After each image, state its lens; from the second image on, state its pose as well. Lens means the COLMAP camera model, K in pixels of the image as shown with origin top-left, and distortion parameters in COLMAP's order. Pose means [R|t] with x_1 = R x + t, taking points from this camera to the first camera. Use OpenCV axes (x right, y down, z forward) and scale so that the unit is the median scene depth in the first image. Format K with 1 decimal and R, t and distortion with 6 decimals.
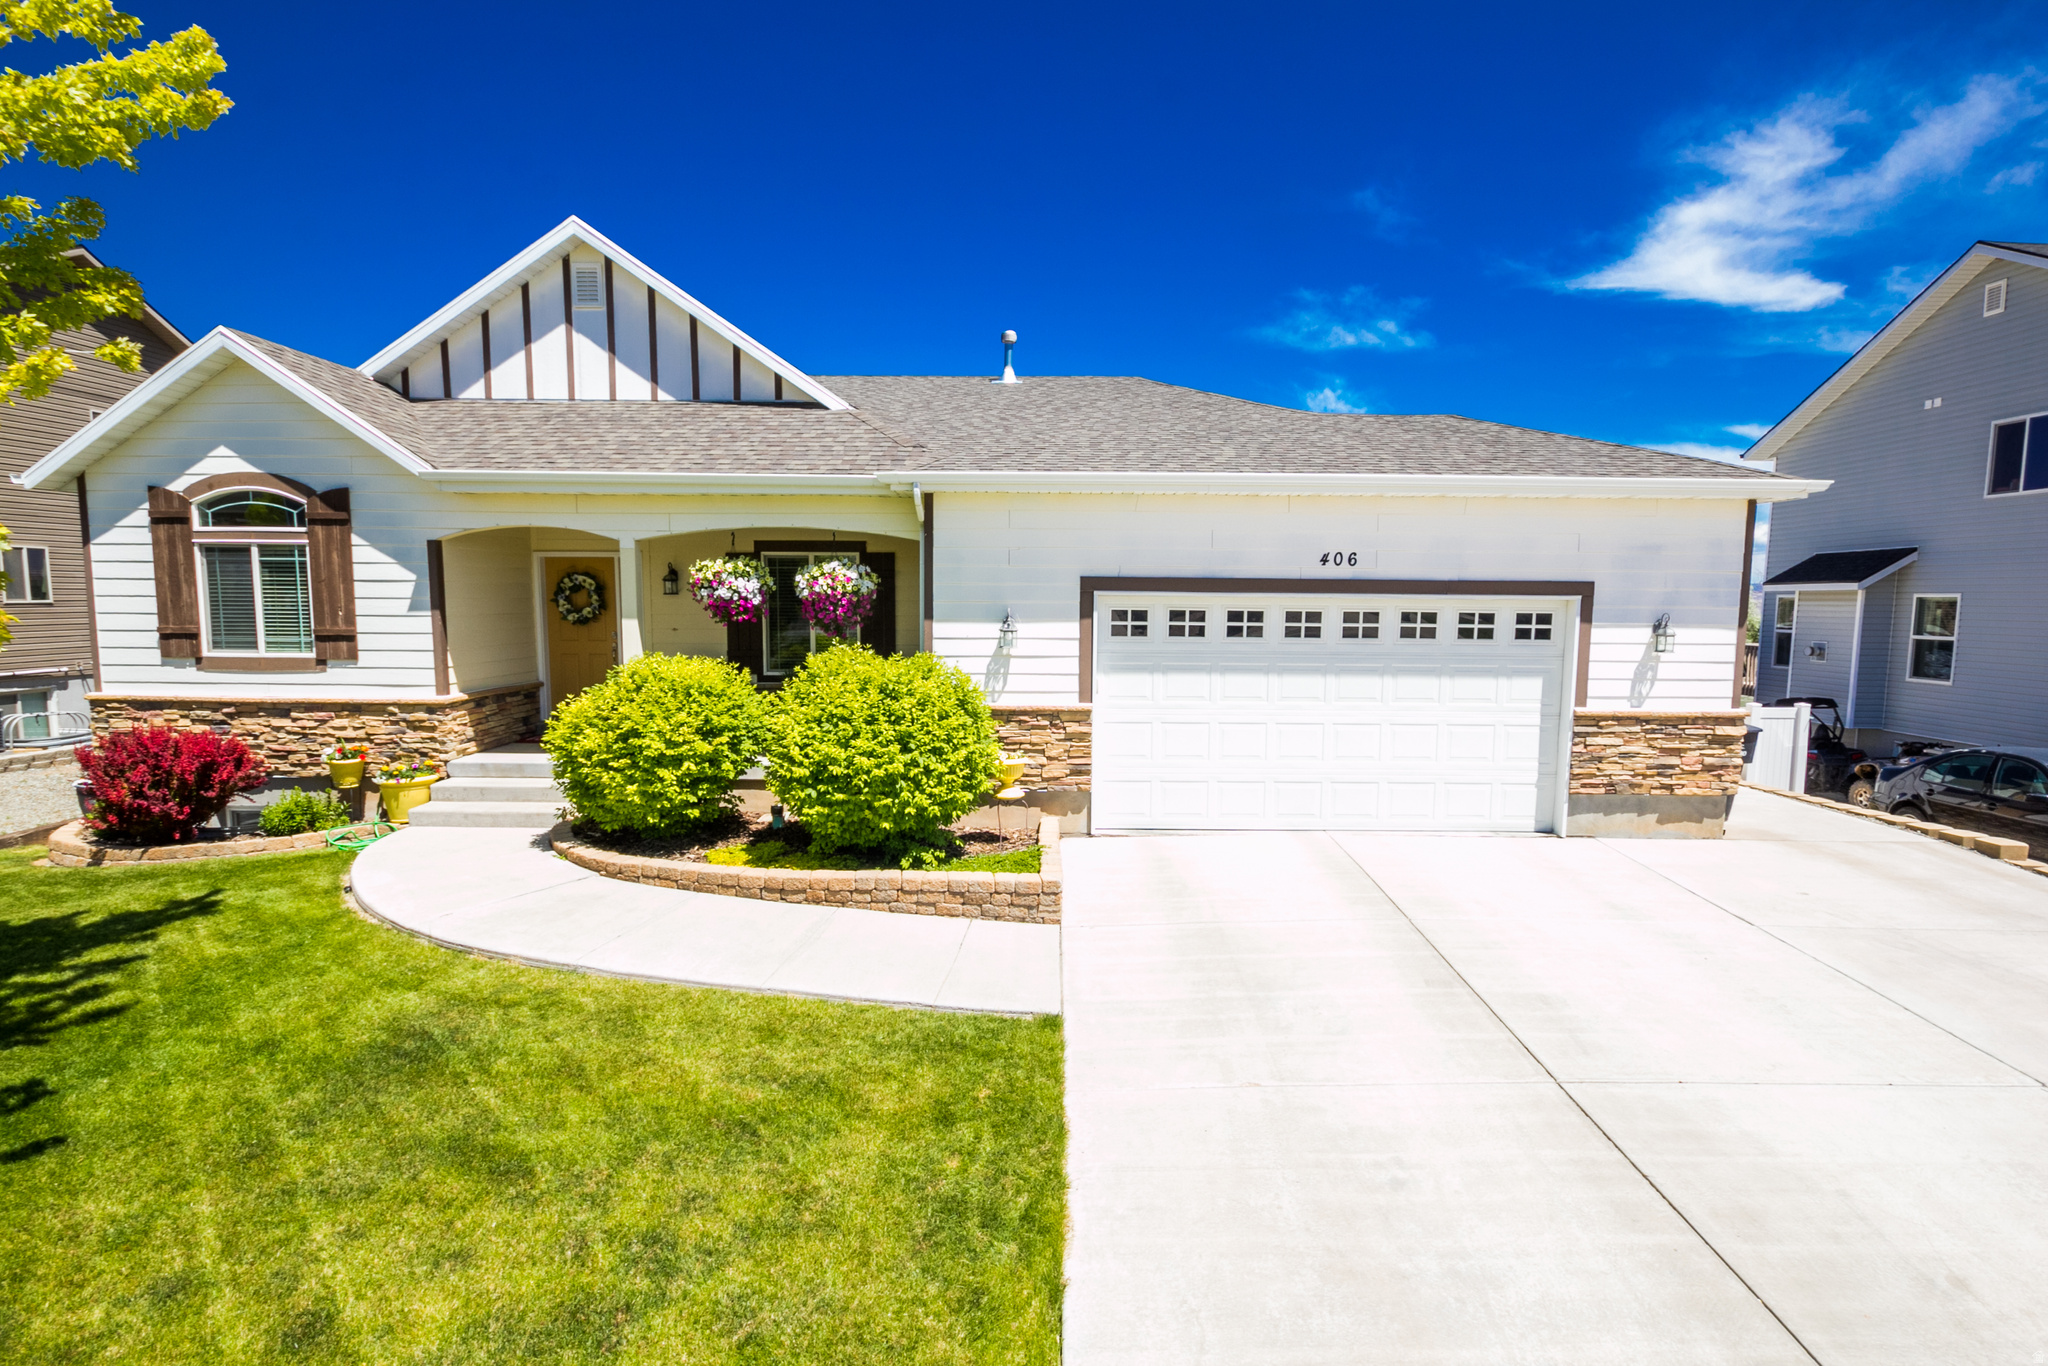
lens RADIAL K [[971.4, 0, 1083.9], [0, 971.4, 662.3], [0, 0, 1]] dist [0.001573, -0.006294]
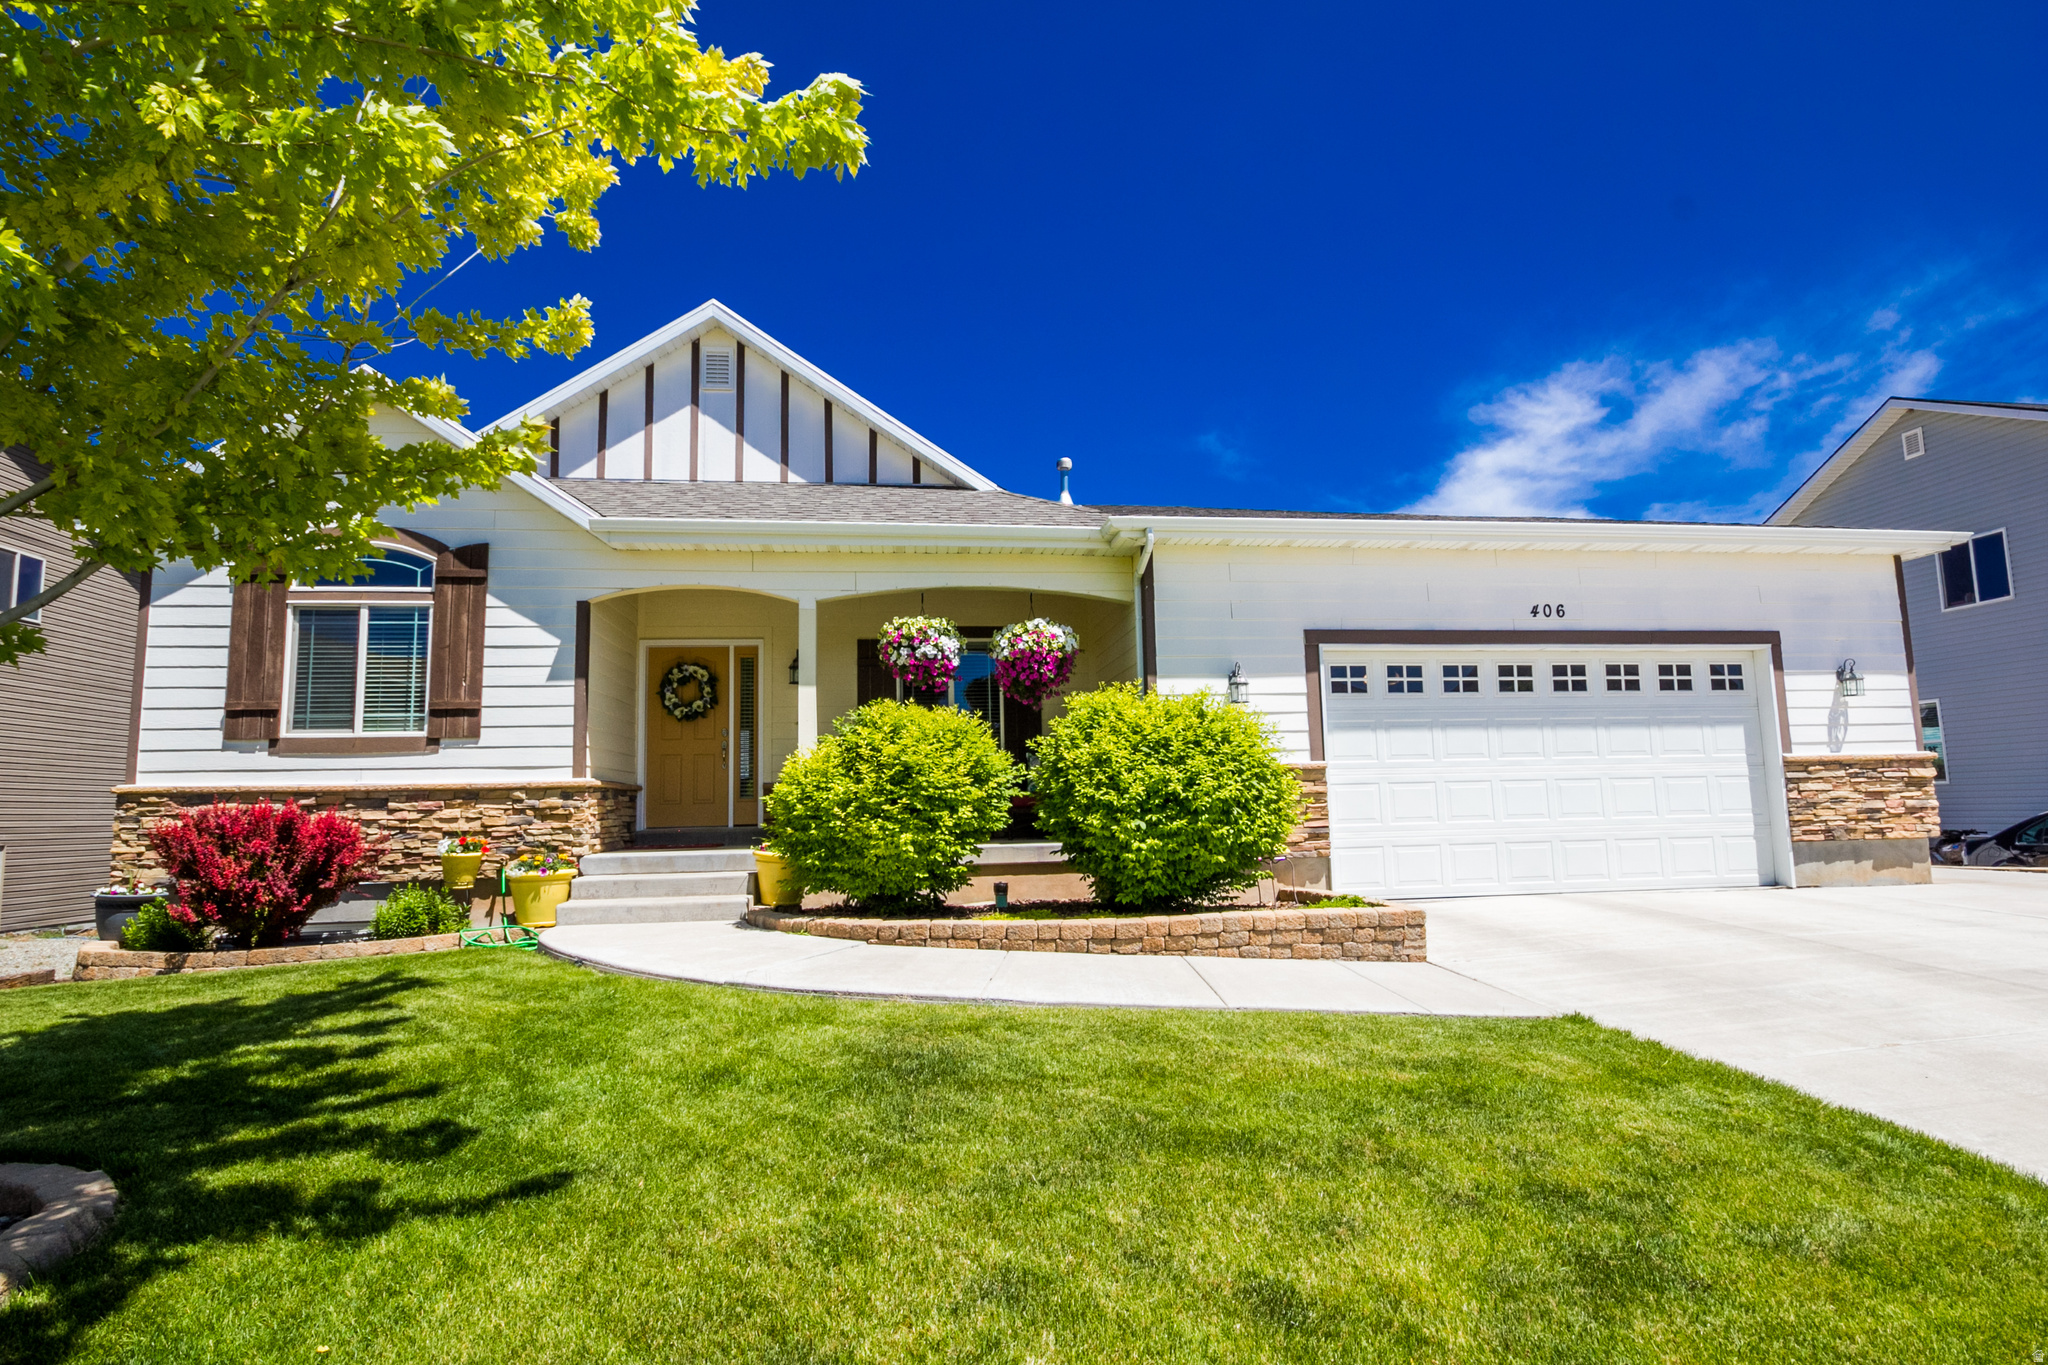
lens RADIAL K [[978.6, 0, 1024.0], [0, 978.6, 682.5], [0, 0, 1]] dist [-0.002922, -0.000462]
pose [[0.991377, -0.011890, 0.130498, -0.394168], [0.038717, 0.977991, -0.205025, 0.147566], [-0.125188, 0.208310, 0.970018, 0.099037]]
